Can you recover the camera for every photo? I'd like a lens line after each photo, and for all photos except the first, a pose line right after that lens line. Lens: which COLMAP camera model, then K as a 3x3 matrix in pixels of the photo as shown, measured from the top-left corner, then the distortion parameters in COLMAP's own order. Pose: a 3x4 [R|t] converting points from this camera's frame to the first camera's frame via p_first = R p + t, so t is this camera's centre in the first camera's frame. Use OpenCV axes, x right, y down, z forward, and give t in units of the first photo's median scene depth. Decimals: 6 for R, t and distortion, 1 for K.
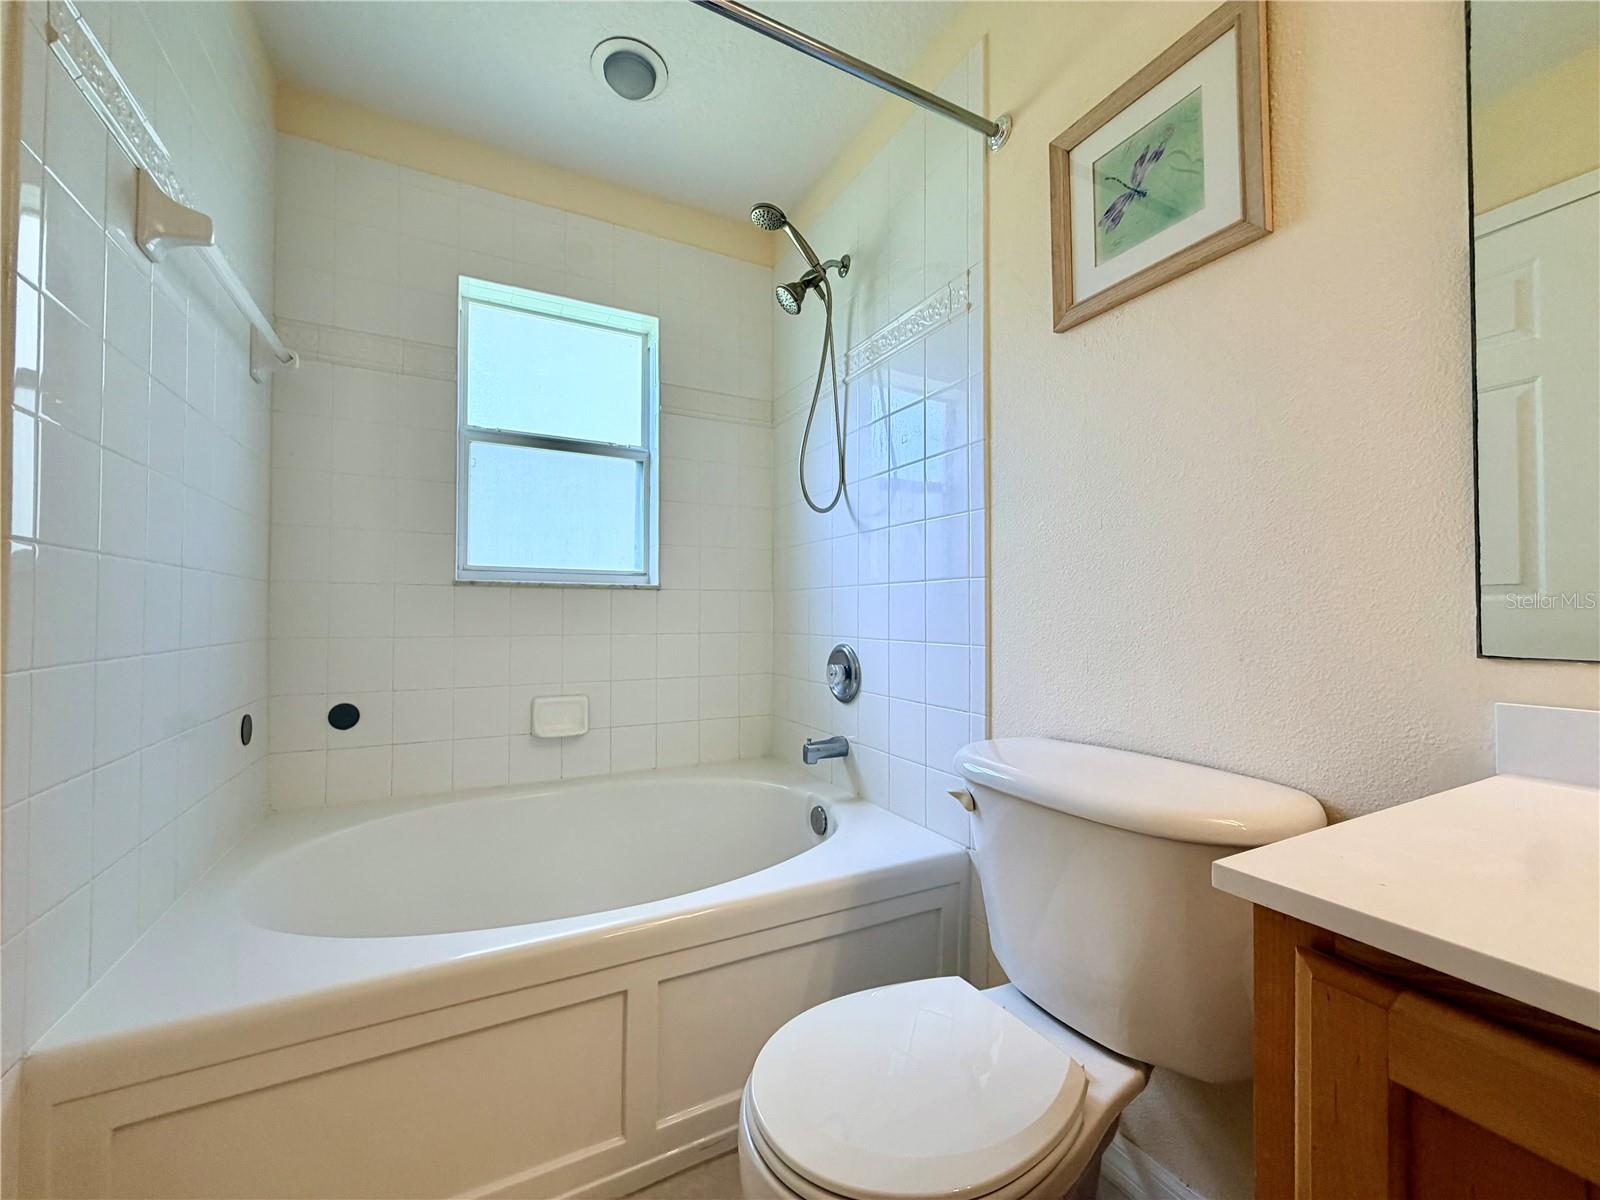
lens RADIAL K [[638.9, 0, 794.0], [0, 638.9, 601.9], [0, 0, 1]] dist [-0.000531, -0.000054]
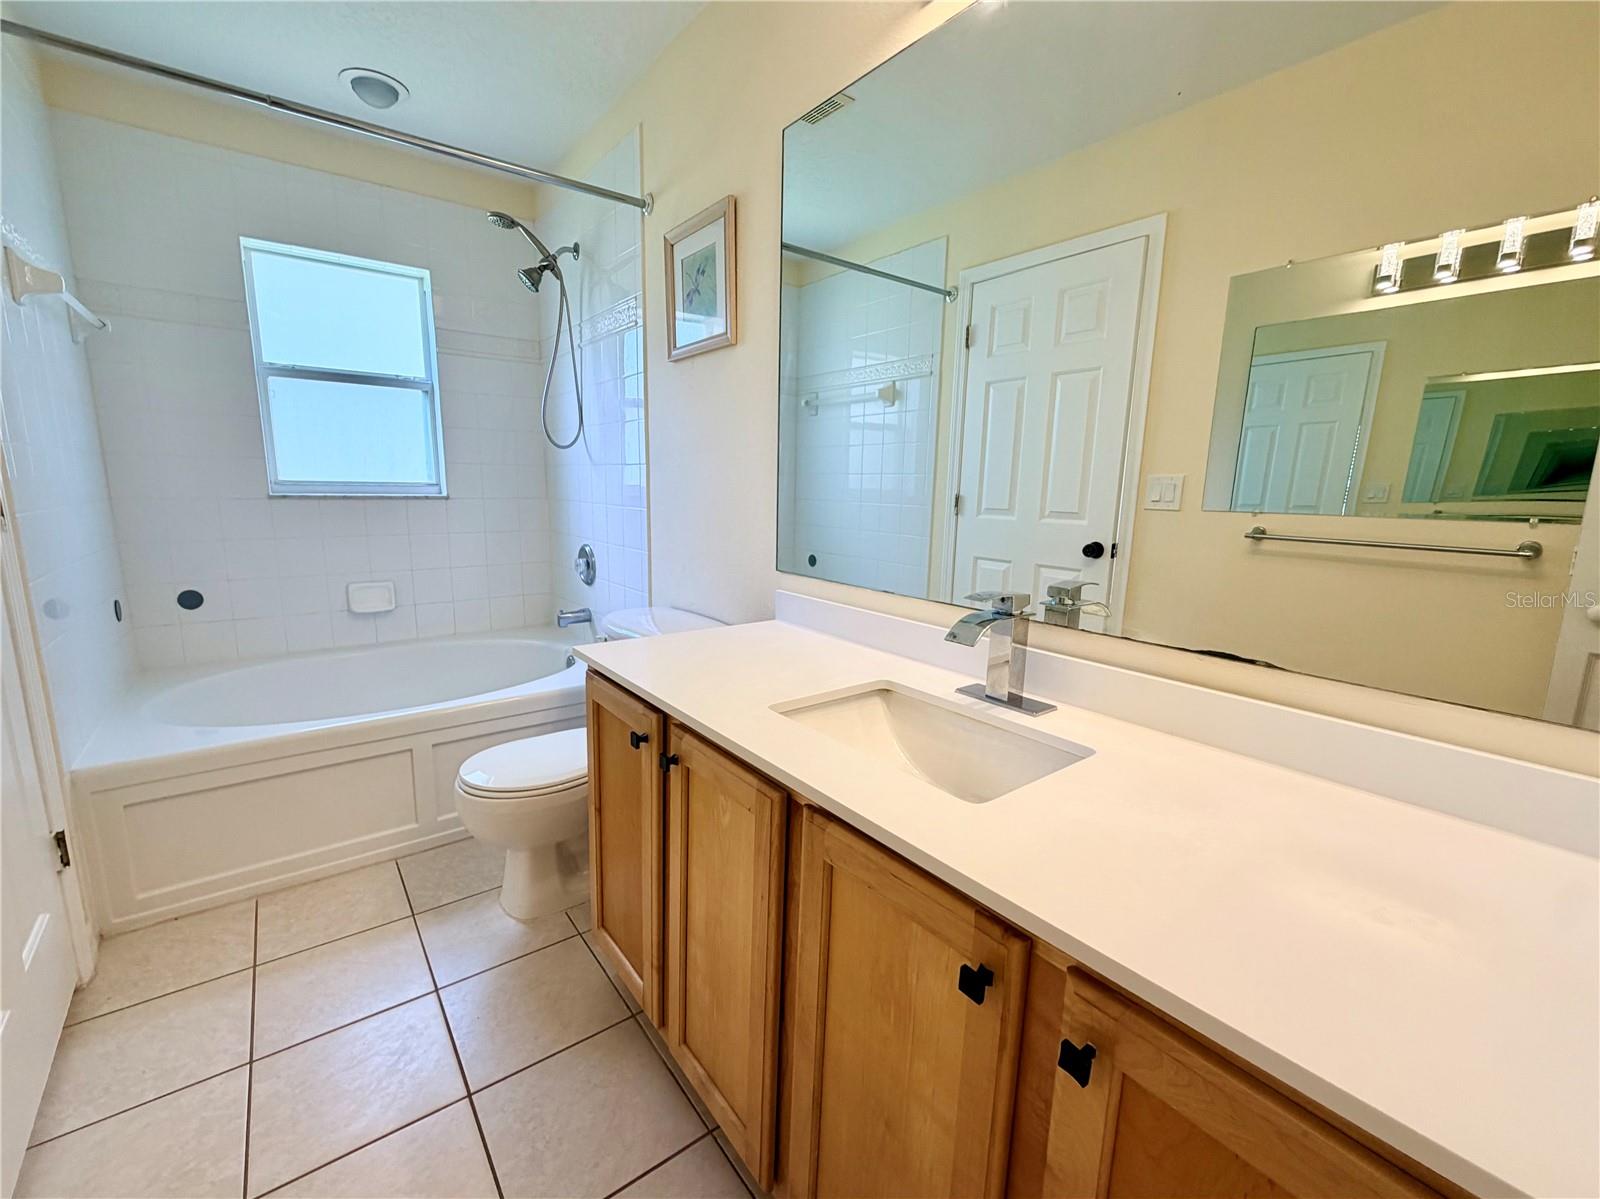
lens RADIAL K [[652.9, 0, 781.7], [0, 652.9, 601.4], [0, 0, 1]] dist [0.006873, -0.004002]
pose [[0.984346, -0.015129, 0.175594, 0.247272], [-0.019379, 0.980976, 0.193157, -0.096150], [-0.175176, -0.193537, 0.965327, -0.489109]]
